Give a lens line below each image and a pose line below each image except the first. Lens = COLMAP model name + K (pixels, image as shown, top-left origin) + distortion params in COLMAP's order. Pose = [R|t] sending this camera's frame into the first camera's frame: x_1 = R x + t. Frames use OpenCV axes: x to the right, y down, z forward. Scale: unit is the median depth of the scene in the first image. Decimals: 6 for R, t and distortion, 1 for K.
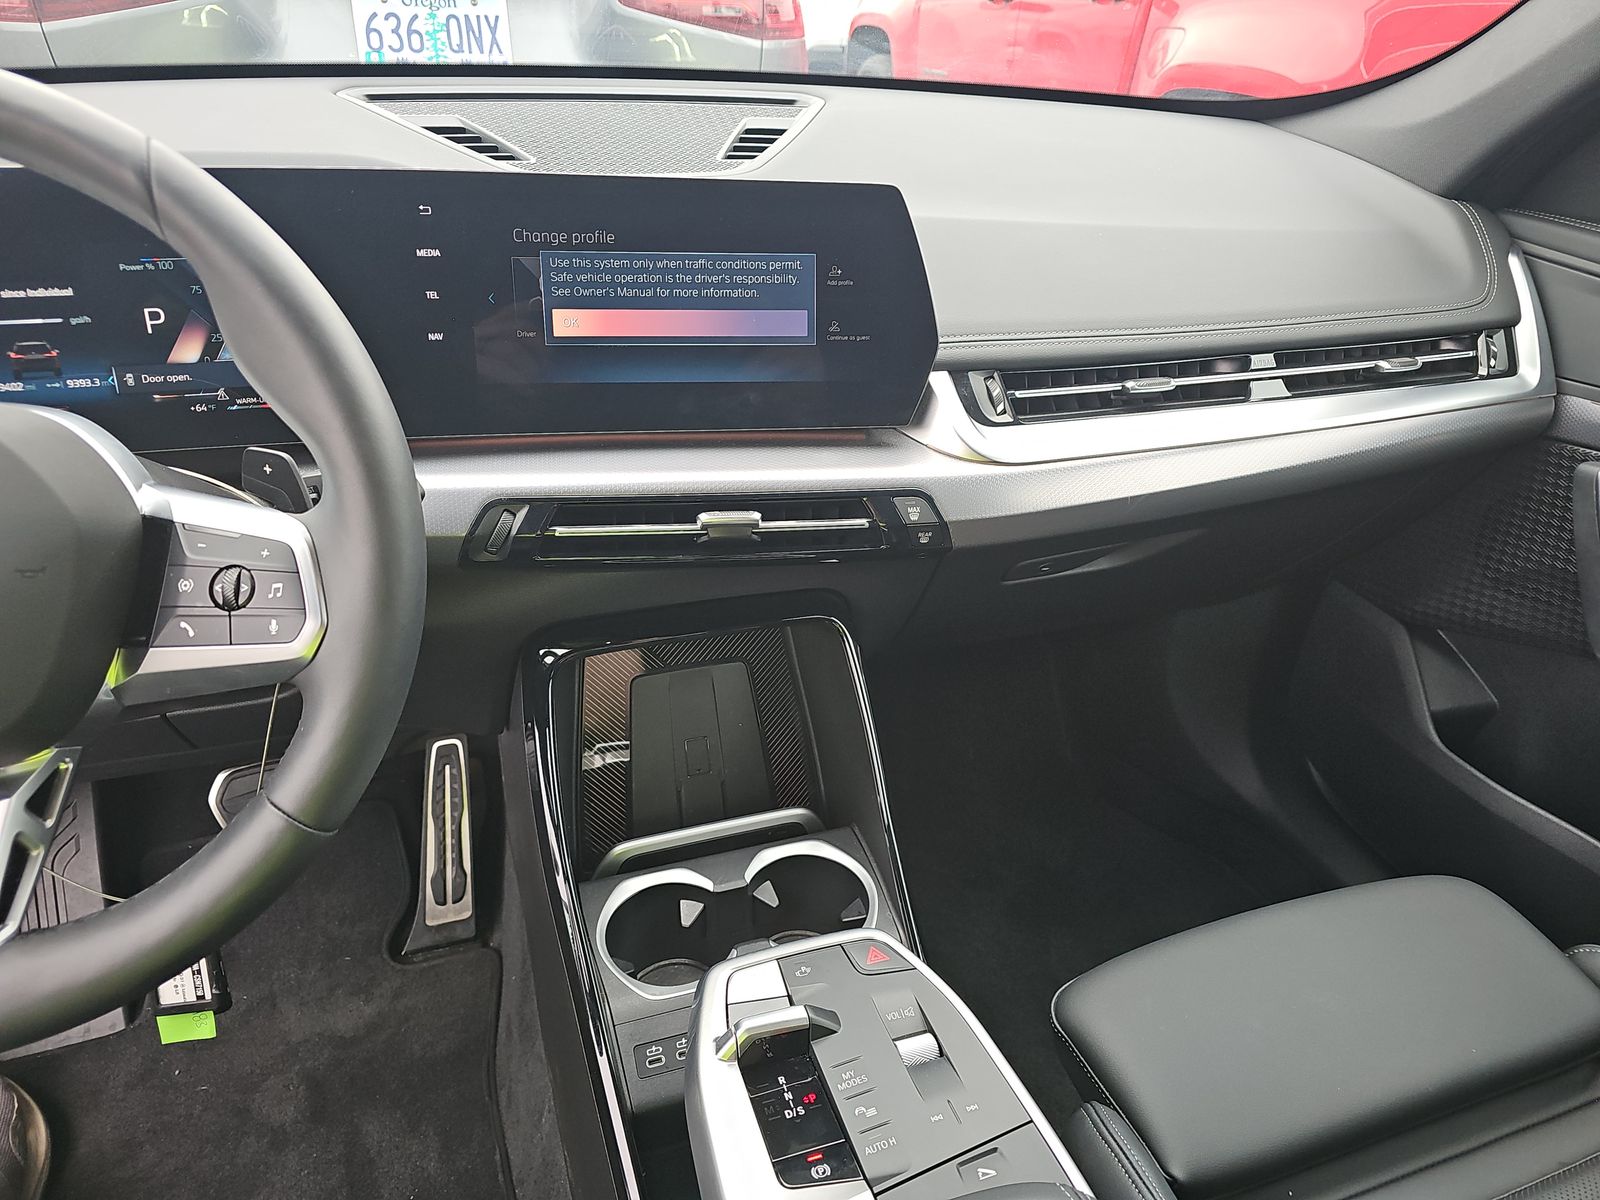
lens RADIAL K [[1086.4, 0, 796.7], [0, 1086.4, 544.6], [0, 0, 1]] dist [0.004248, -0.004684]
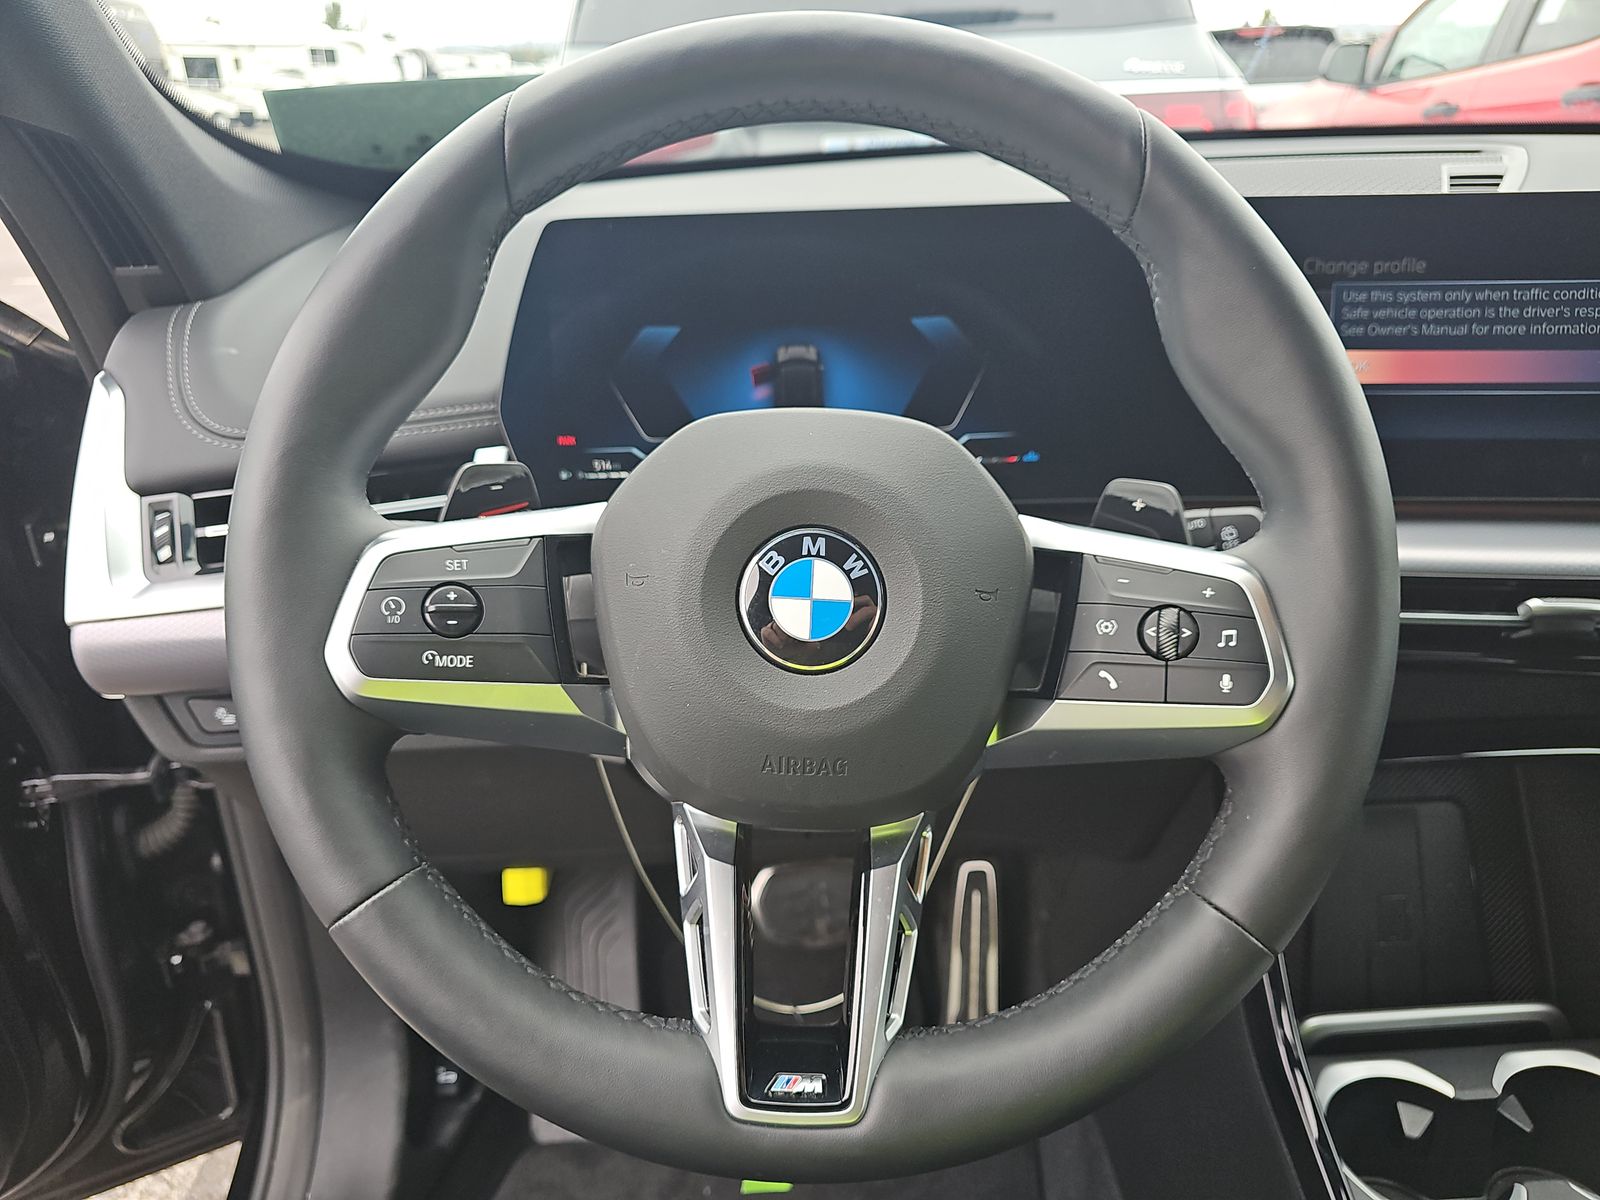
lens RADIAL K [[1086.4, 0, 796.7], [0, 1086.4, 544.6], [0, 0, 1]] dist [0.004248, -0.004684]
pose [[0.956429, 0.026806, -0.290732, -0.378004], [-0.064474, 0.990585, -0.120766, 0.062498], [0.284757, 0.134249, 0.949153, 0.094037]]
